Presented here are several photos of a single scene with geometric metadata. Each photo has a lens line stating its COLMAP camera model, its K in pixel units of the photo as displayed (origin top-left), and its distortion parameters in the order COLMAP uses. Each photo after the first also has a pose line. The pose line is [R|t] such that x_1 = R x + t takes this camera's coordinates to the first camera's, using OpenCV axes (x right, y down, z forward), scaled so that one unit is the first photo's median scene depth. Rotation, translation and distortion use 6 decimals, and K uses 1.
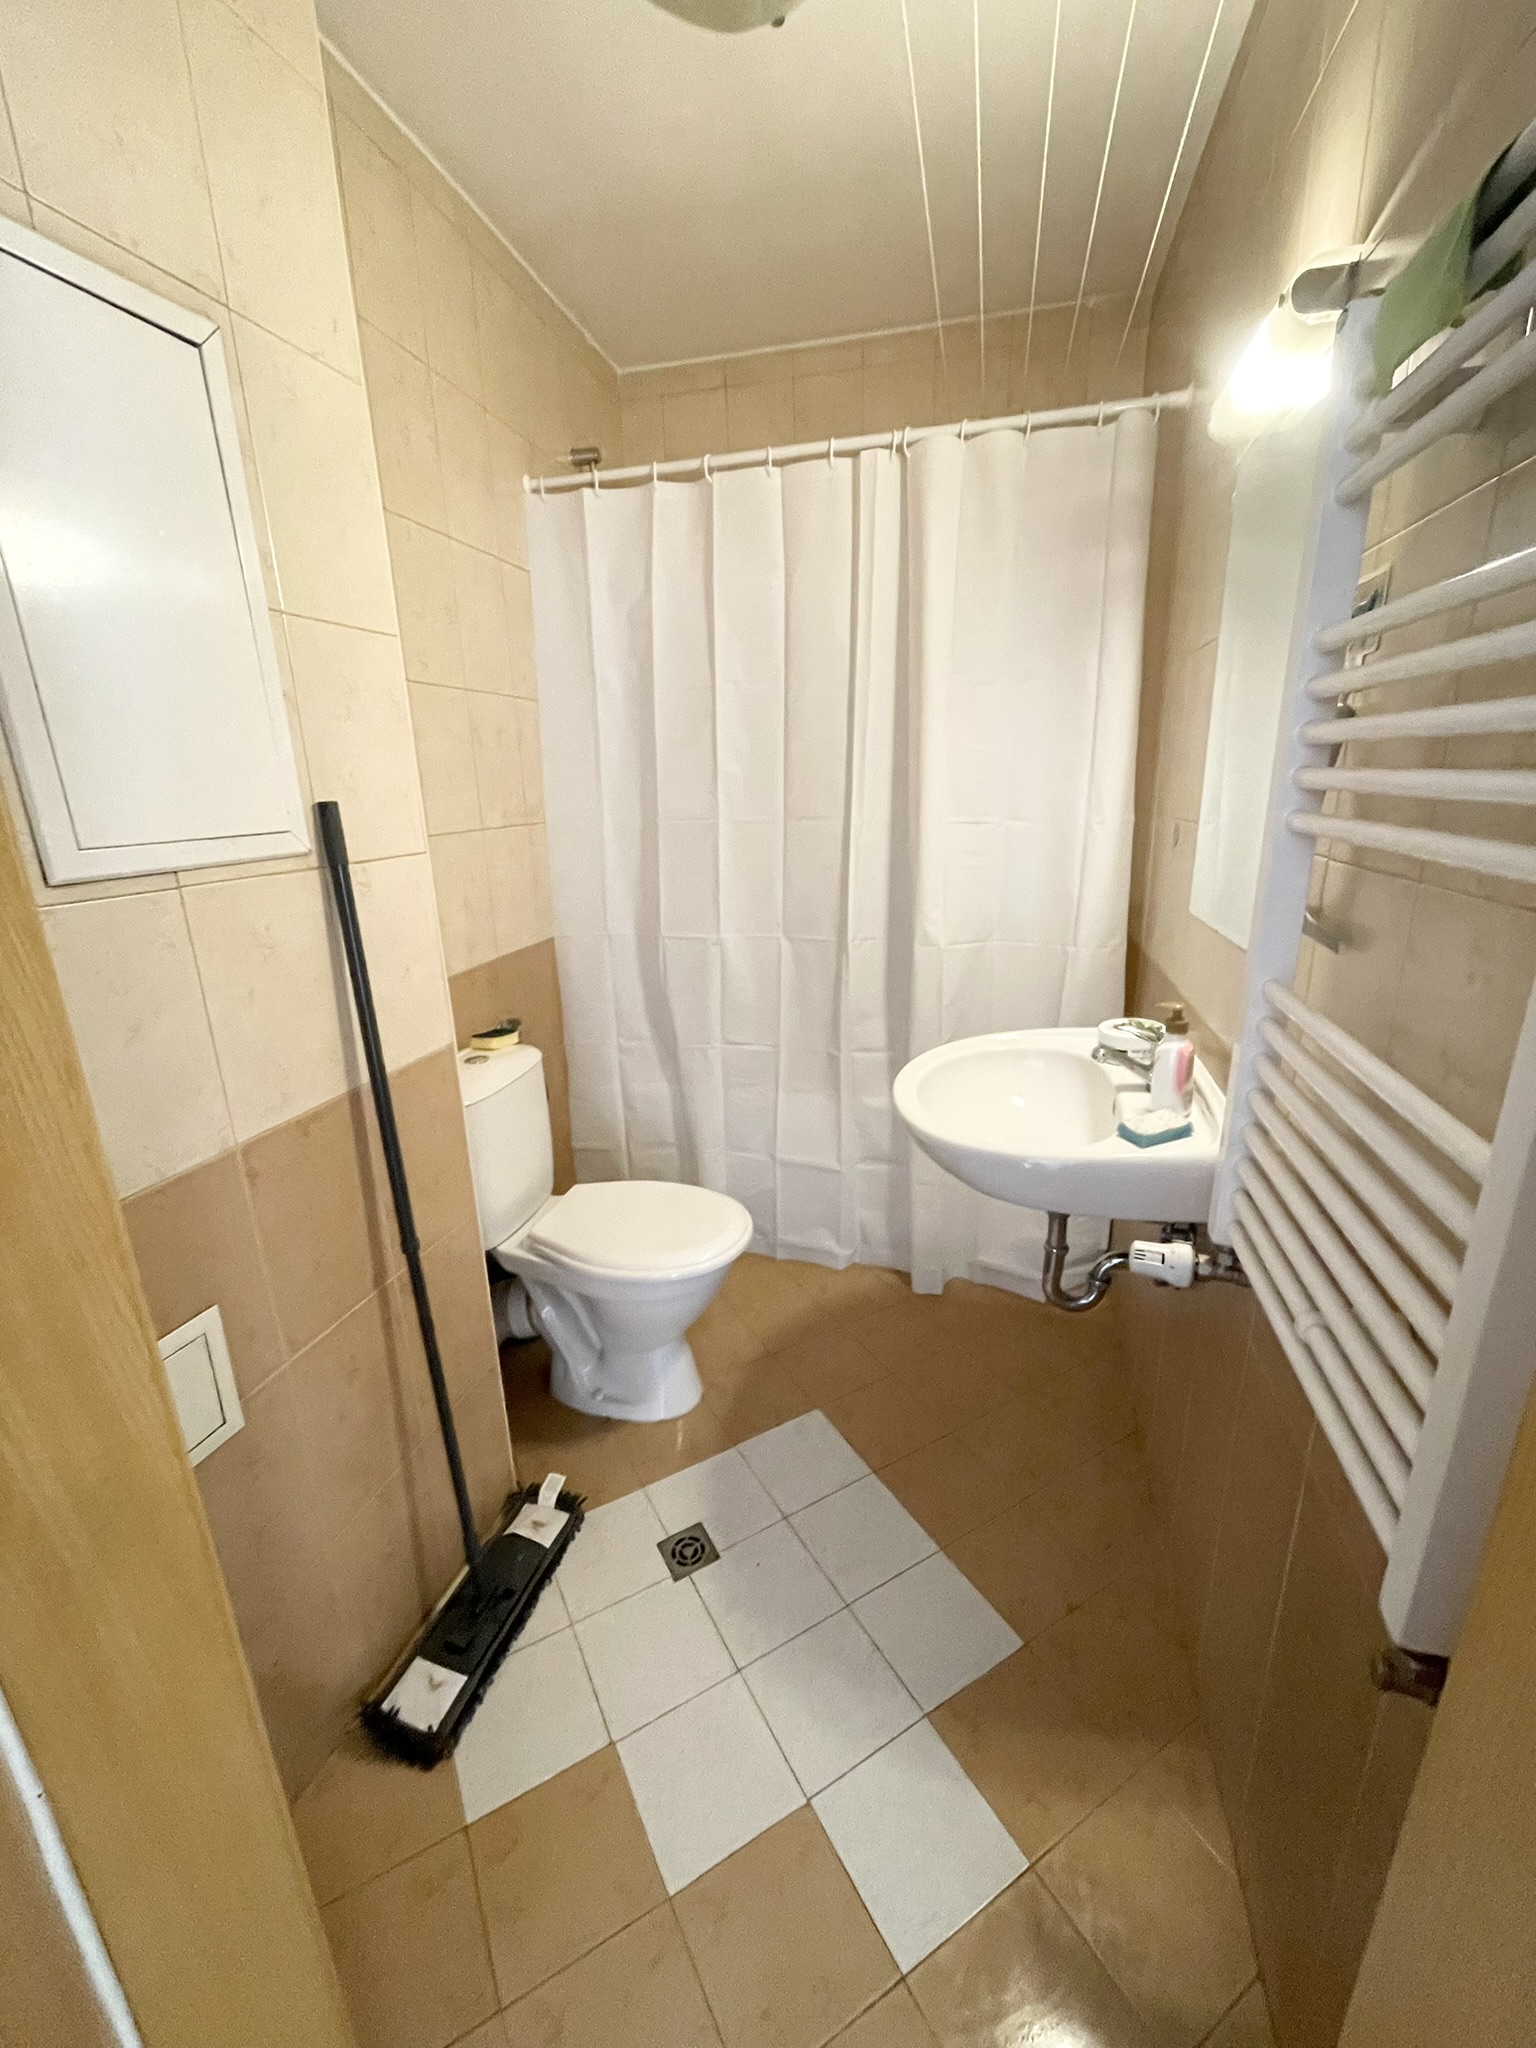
lens RADIAL K [[829.9, 0, 769.9], [0, 829.9, 1020.4], [0, 0, 1]] dist [0.000405, -0.000174]
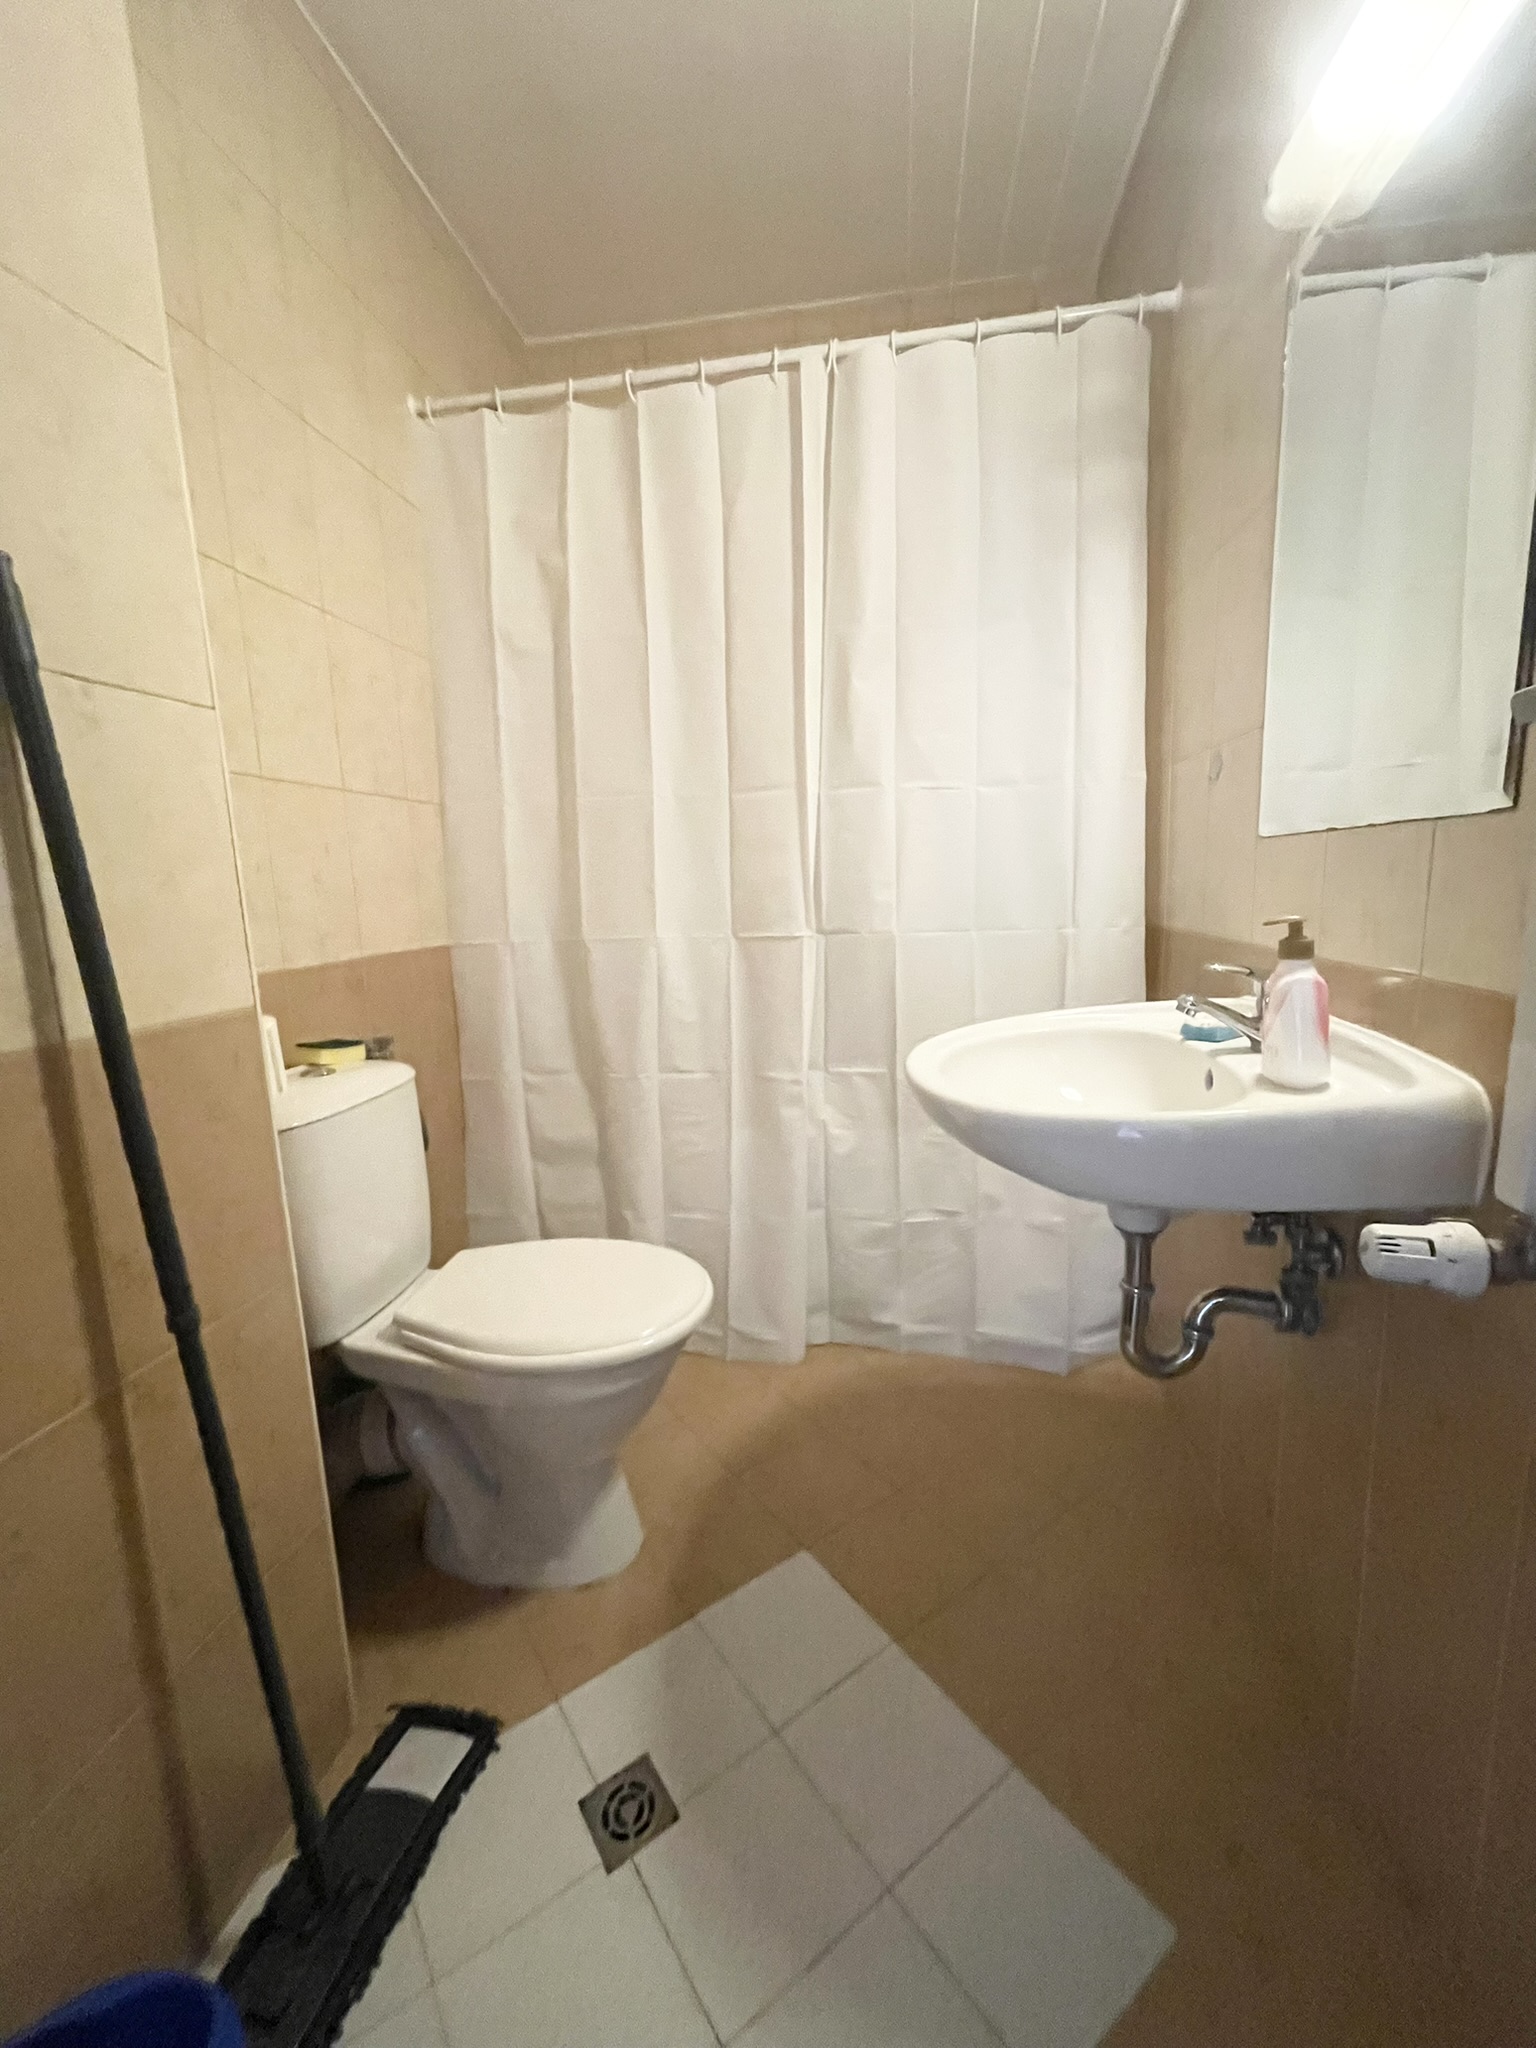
lens RADIAL K [[825.0, 0, 769.7], [0, 825.0, 1022.8], [0, 0, 1]] dist [-0.034615, 0.014101]
pose [[0.995373, -0.025545, 0.092629, -0.027935], [0.036784, 0.991880, -0.121739, 0.104482], [-0.088767, 0.124583, 0.988230, 0.259126]]
